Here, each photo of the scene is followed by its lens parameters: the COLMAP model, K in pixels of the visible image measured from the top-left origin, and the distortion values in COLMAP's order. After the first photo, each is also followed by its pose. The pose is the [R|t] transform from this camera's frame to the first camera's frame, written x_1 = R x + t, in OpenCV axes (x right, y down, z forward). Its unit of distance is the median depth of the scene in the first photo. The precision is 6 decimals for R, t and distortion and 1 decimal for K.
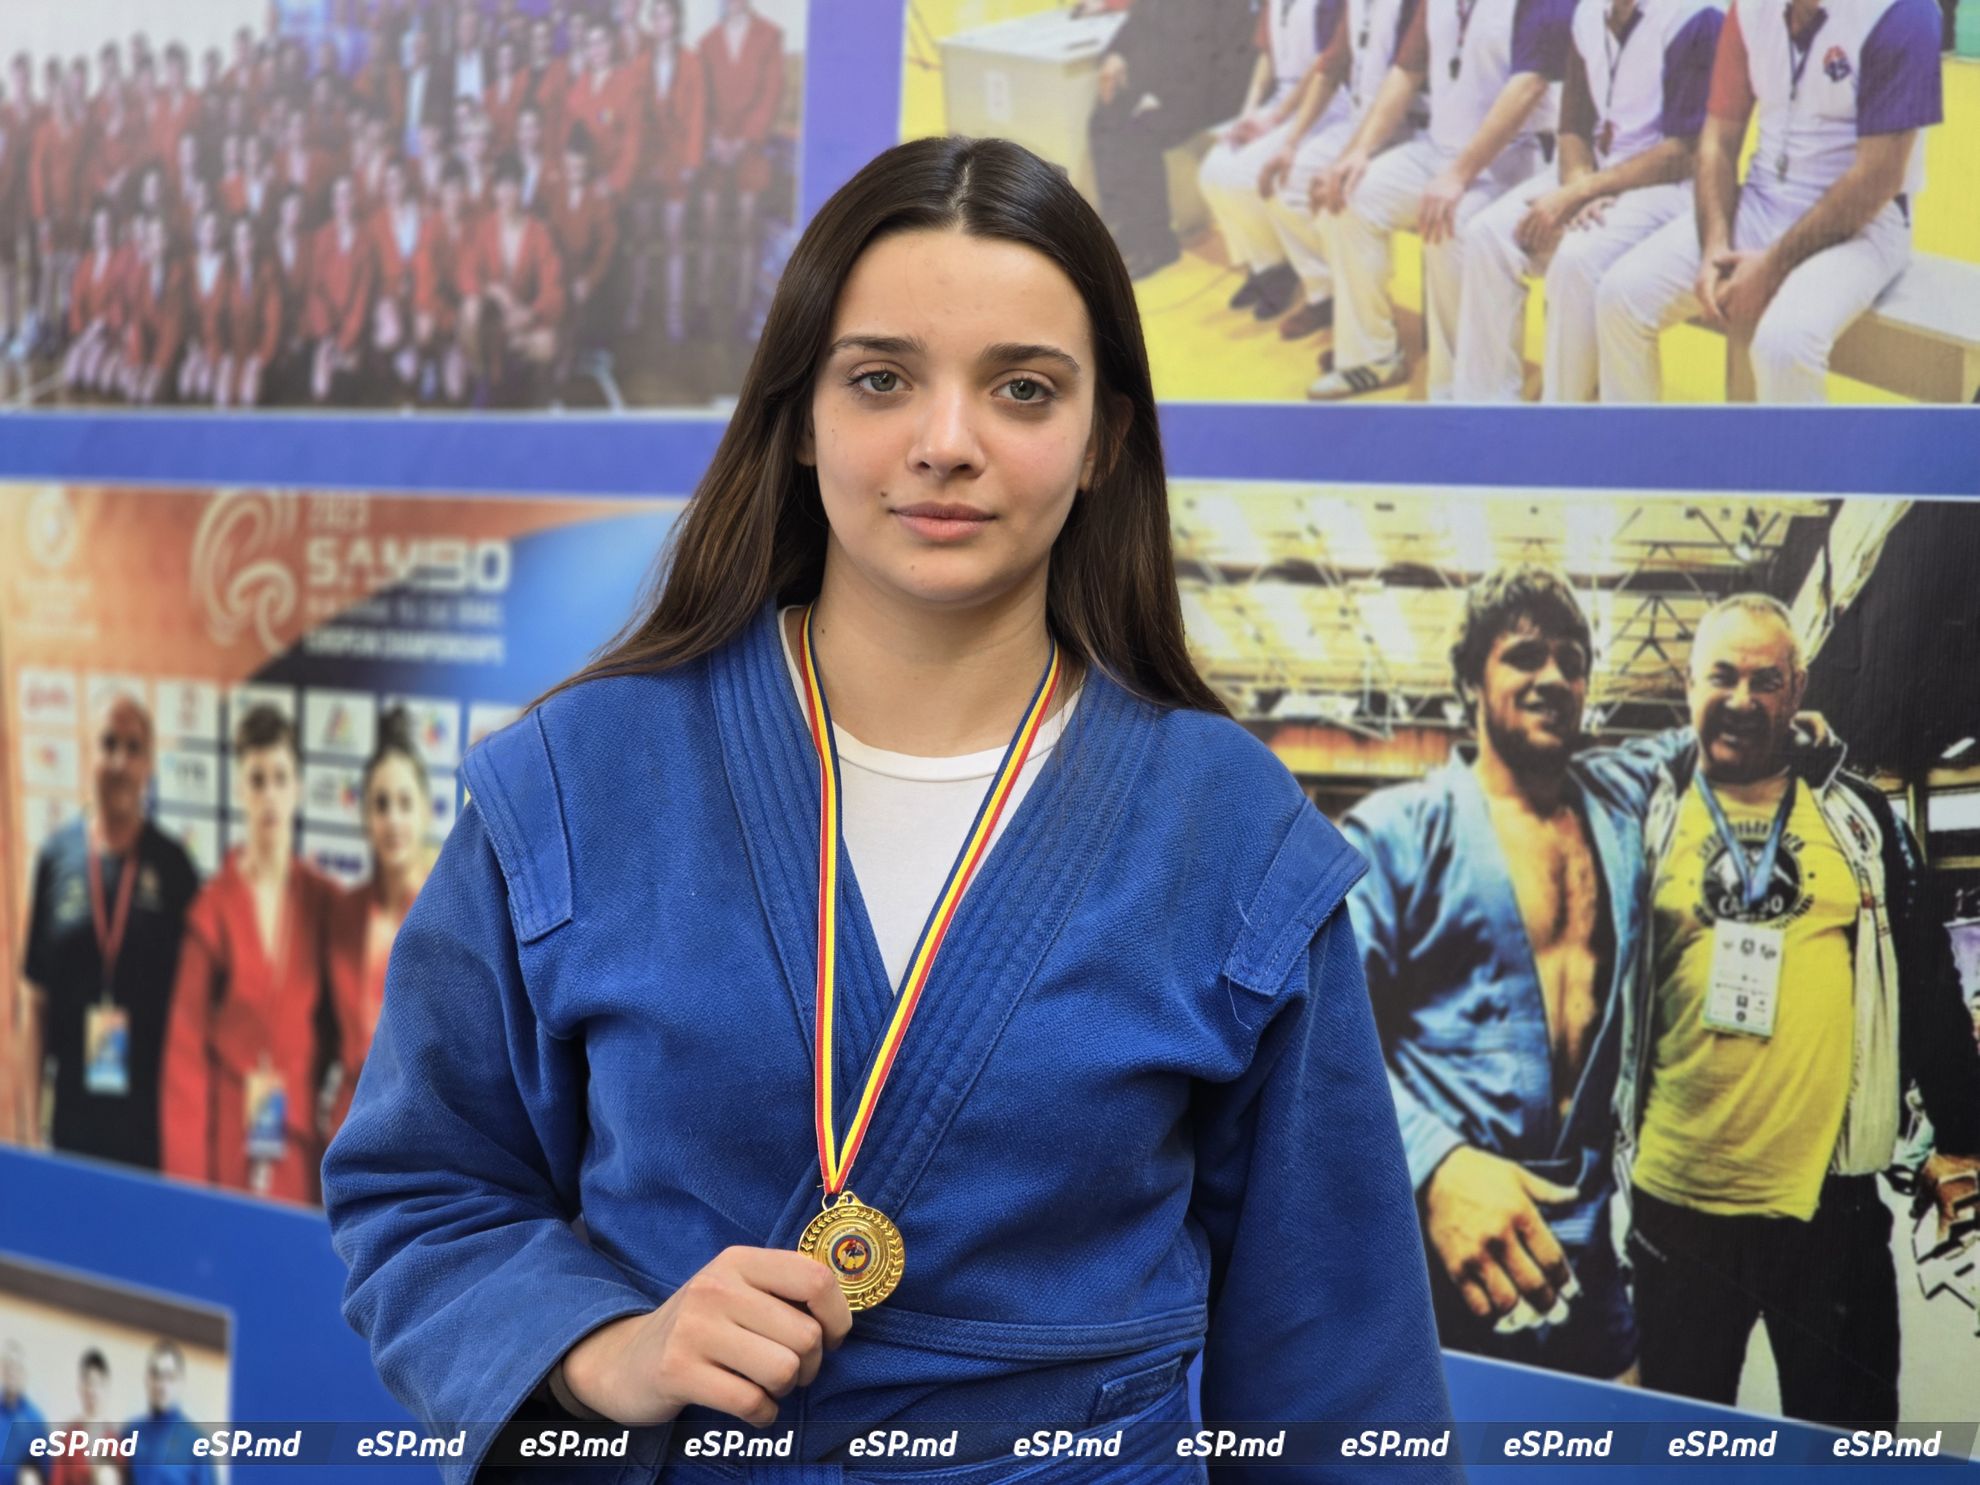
lens RADIAL K [[3889.9, 0, 1025.6], [0, 3889.9, 748.7], [0, 0, 1]] dist [0.066680, 0.000000]
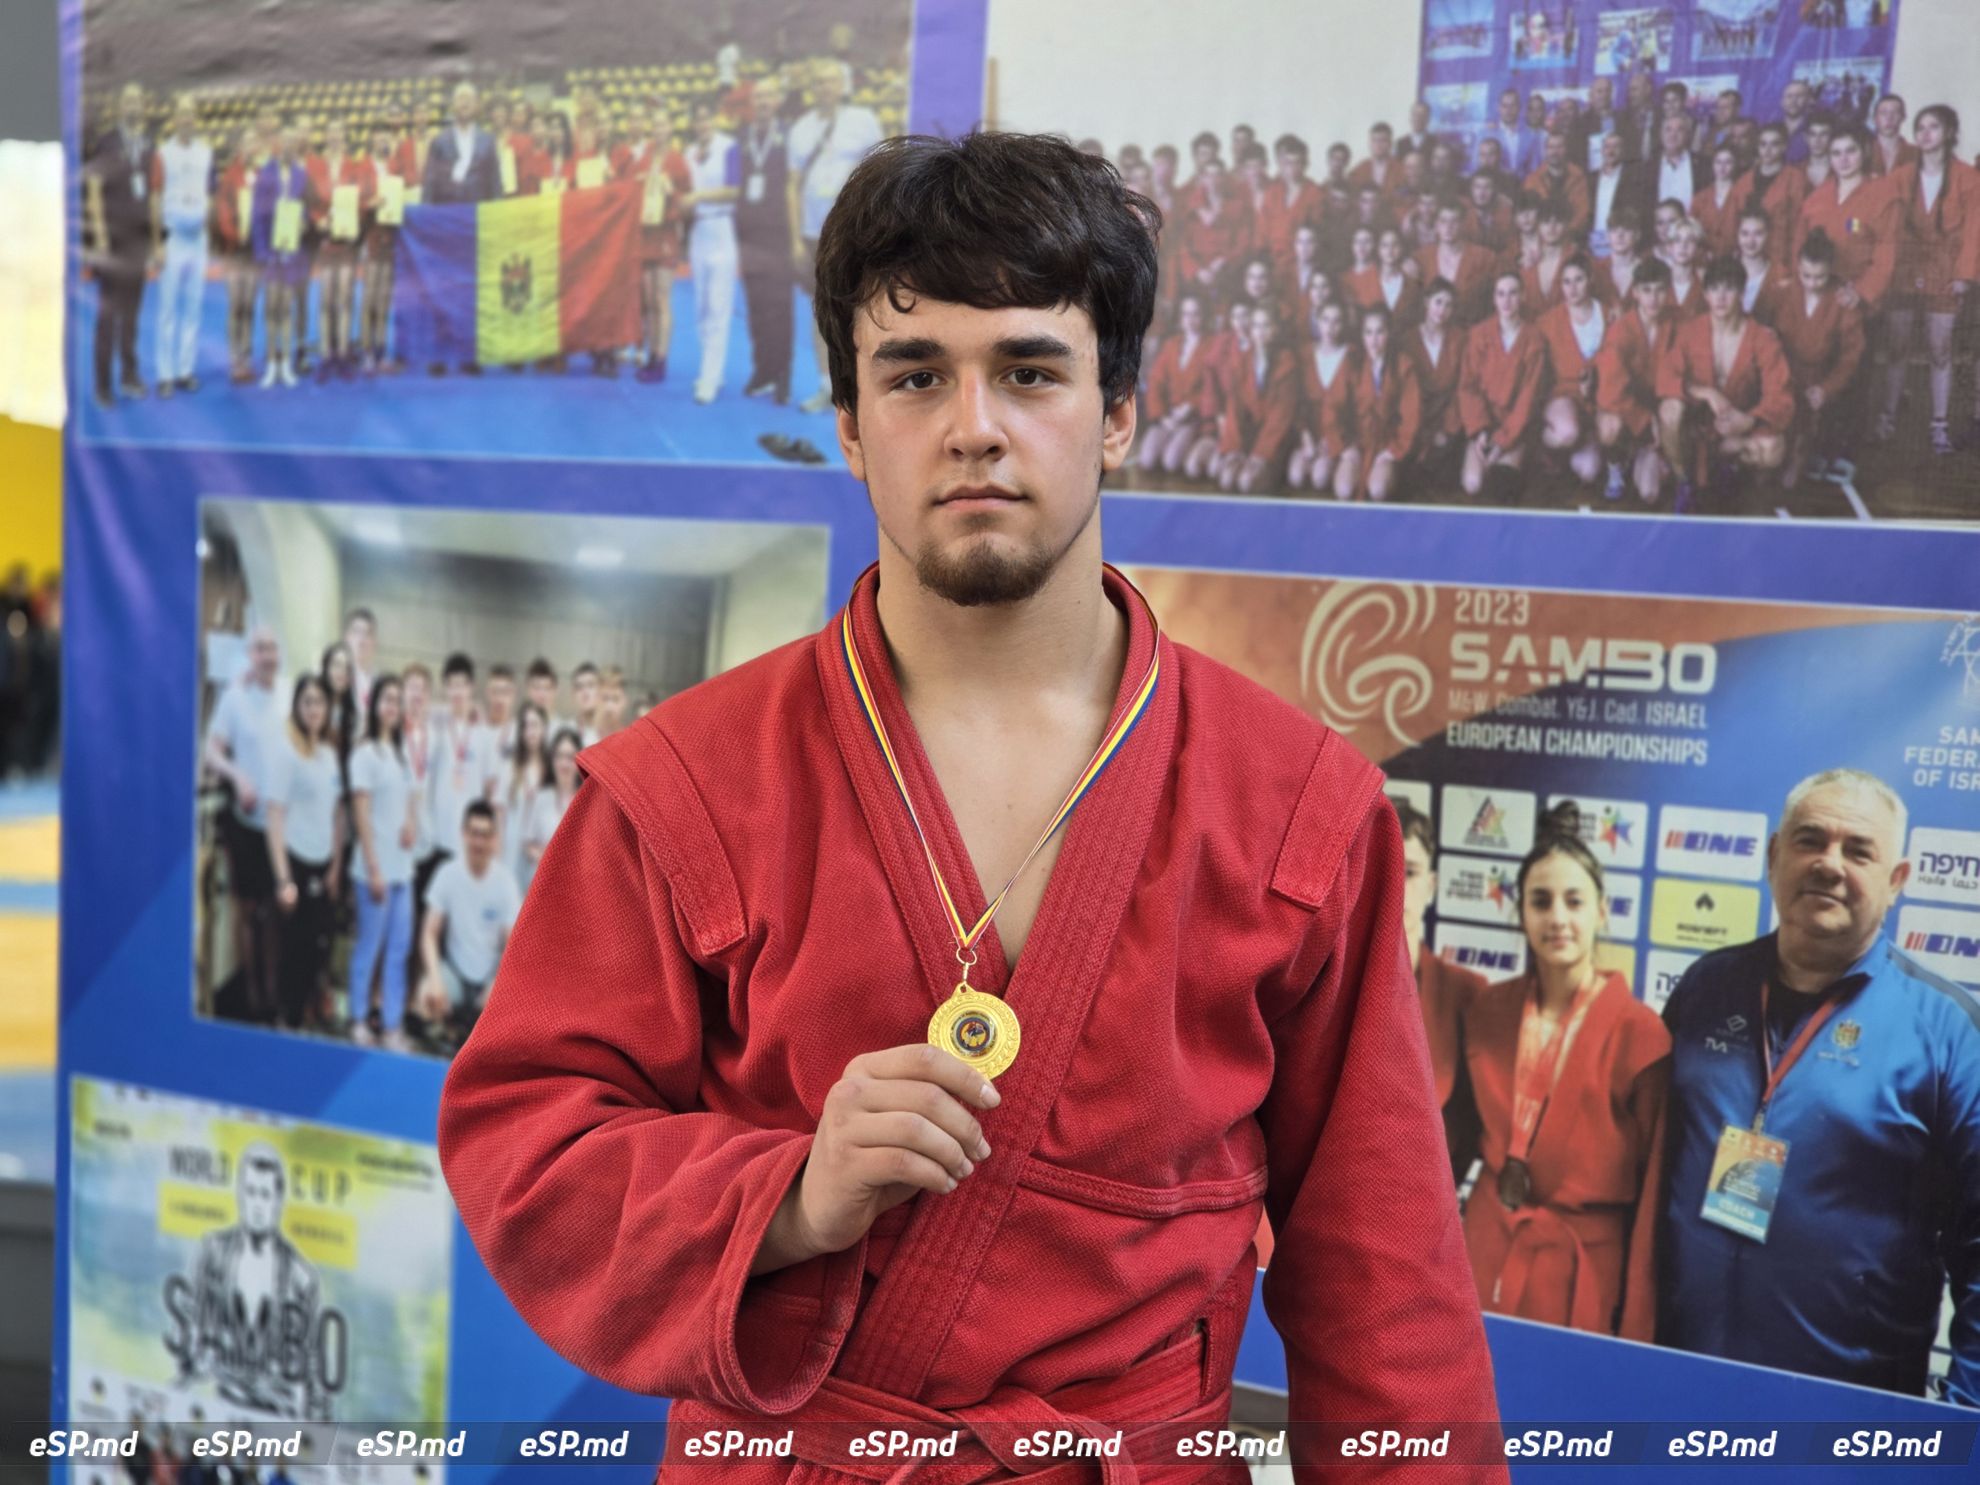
lens RADIAL K [[3889.9, 0, 952.1], [0, 3889.9, 700.2], [0, 0, 1]] dist [0.066680, 0.000000]
pose [[0.998582, 0.008545, 0.052547, -0.366281], [-0.008486, 0.999963, -0.001352, -0.034399], [-0.052556, 0.000904, 0.998618, 0.007493]]
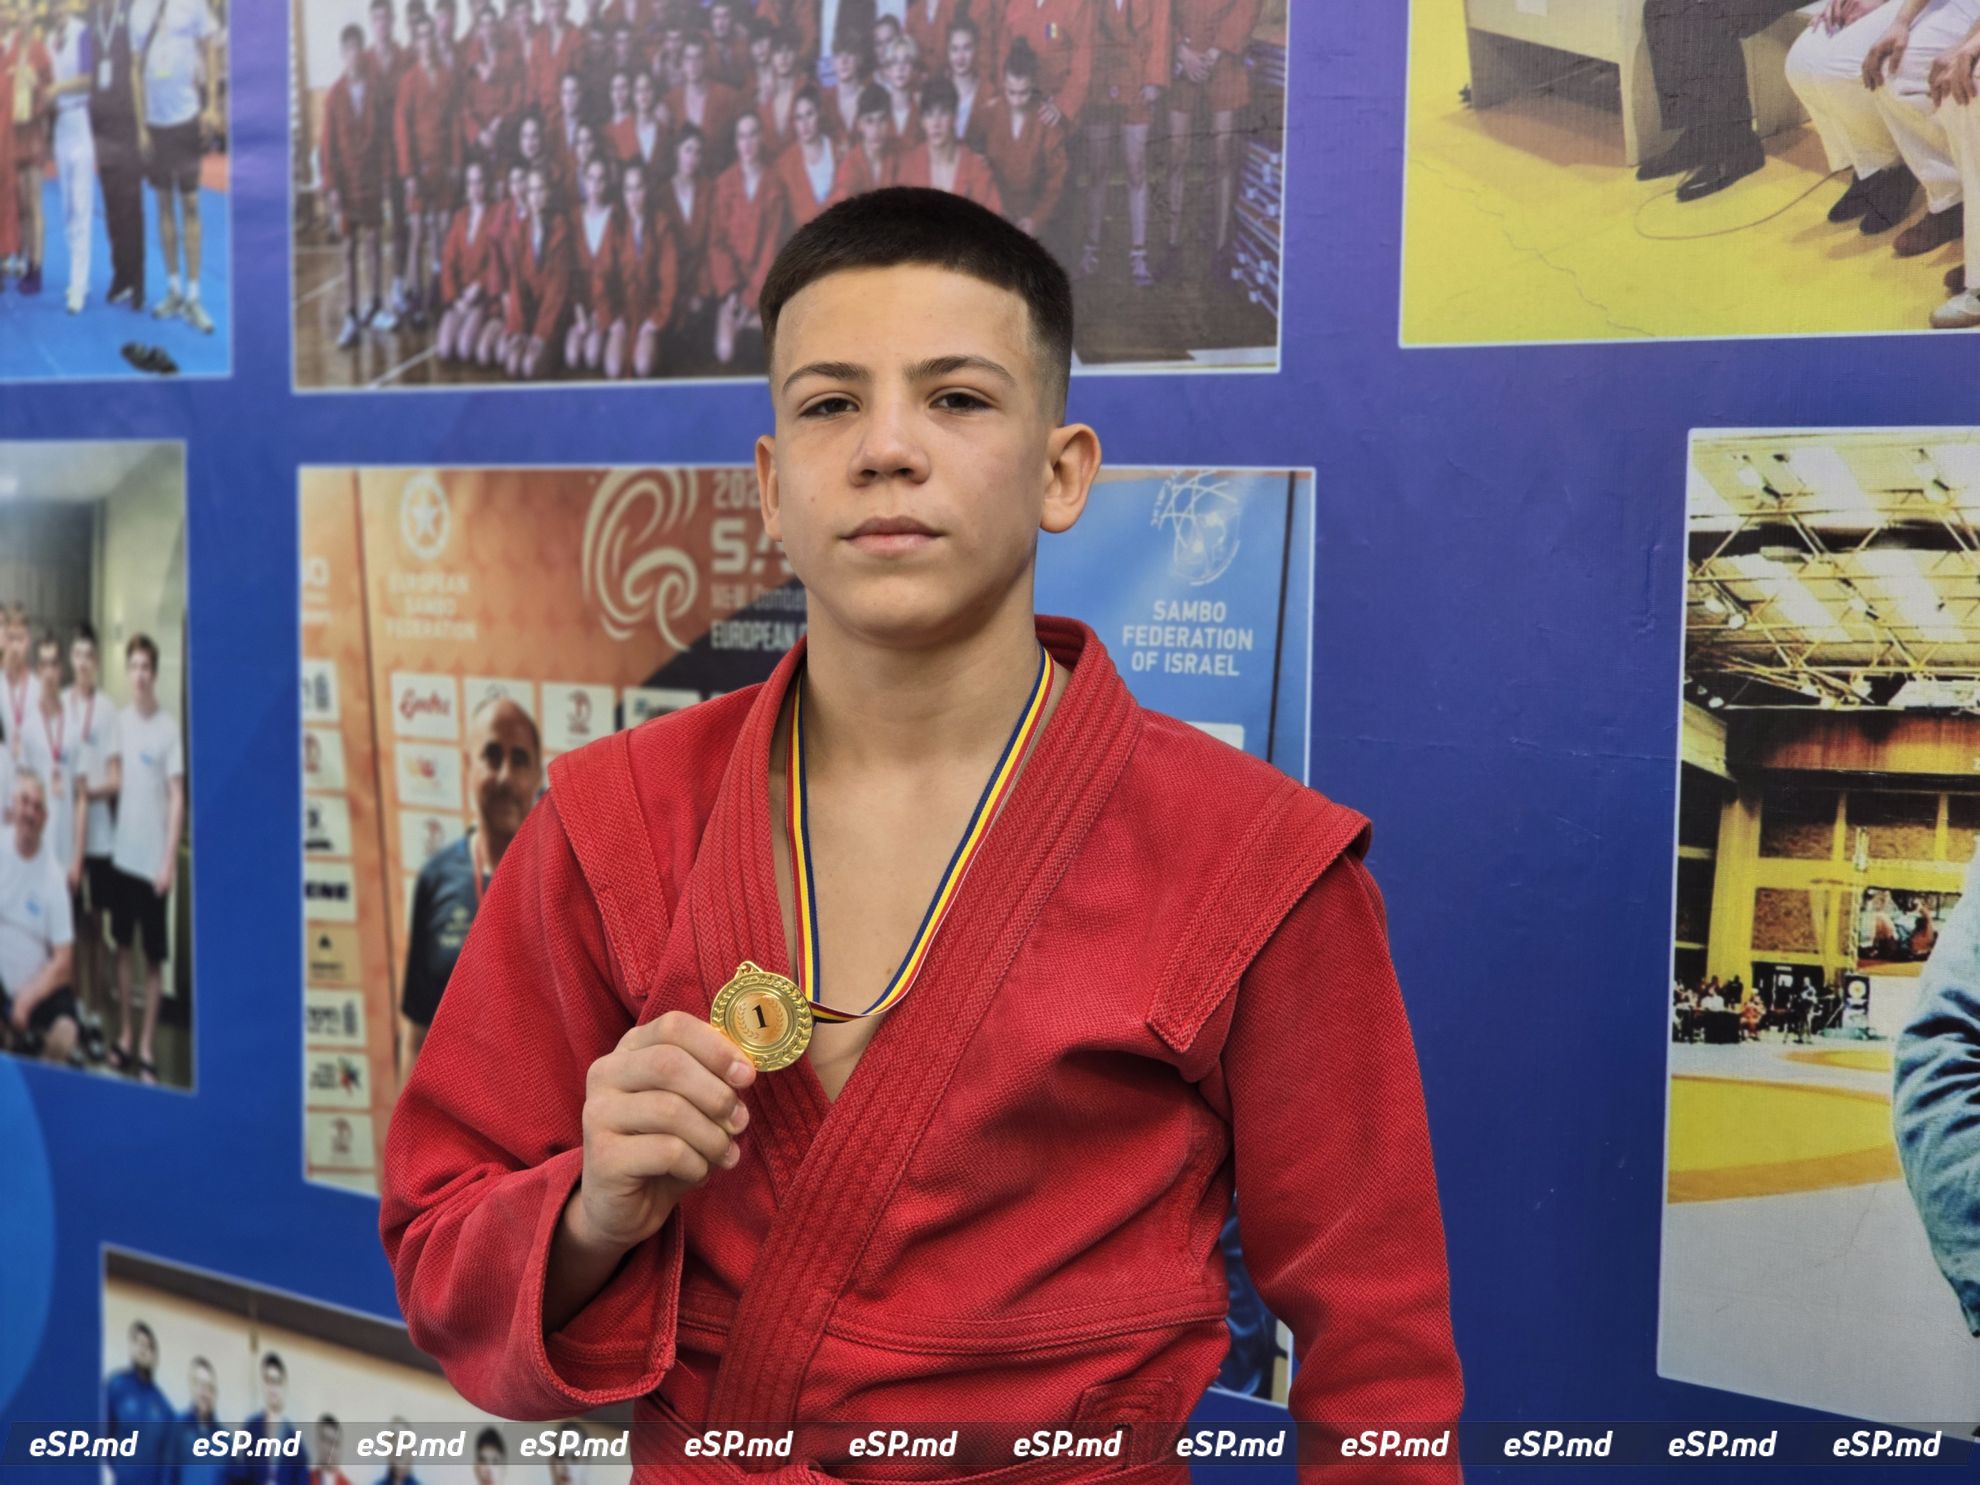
lens RADIAL K [[3889.9, 0, 973.8], [0, 3889.9, 702.7], [0, 0, 1]] dist [0.066680, 0.000000]
pose [[0.996389, -0.021804, -0.082063, -0.053156], [0.021720, 0.999762, -0.001922, -0.009749], [0.082086, 0.000133, 0.996625, 0.119919]]
